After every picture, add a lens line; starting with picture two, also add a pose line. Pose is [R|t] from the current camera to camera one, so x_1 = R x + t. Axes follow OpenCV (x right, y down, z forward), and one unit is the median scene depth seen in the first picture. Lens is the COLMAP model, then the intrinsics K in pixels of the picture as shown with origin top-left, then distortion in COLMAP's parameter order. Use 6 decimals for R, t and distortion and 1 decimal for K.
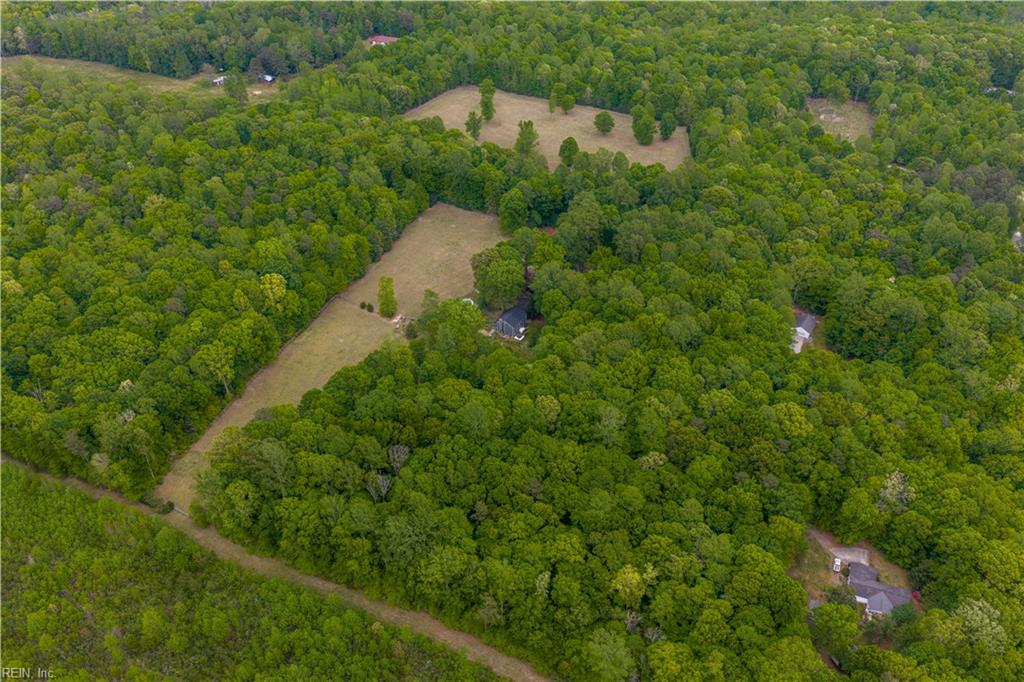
lens RADIAL K [[825.5, 0, 512.8], [0, 825.5, 340.9], [0, 0, 1]] dist [0.007075, 0.000932]
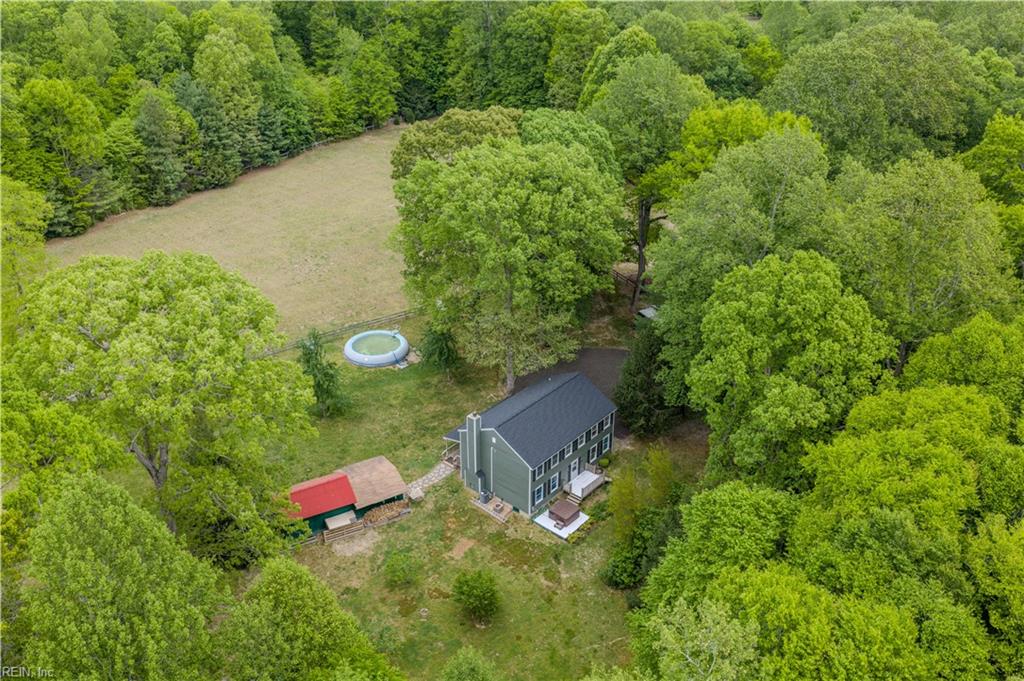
lens RADIAL K [[825.5, 0, 510.4], [0, 825.5, 344.8], [0, 0, 1]] dist [0.007075, 0.000932]
pose [[0.979993, 0.087008, -0.179007, 0.026790], [-0.114144, 0.982476, -0.147350, -0.015050], [0.163050, 0.164834, 0.972751, 0.807645]]
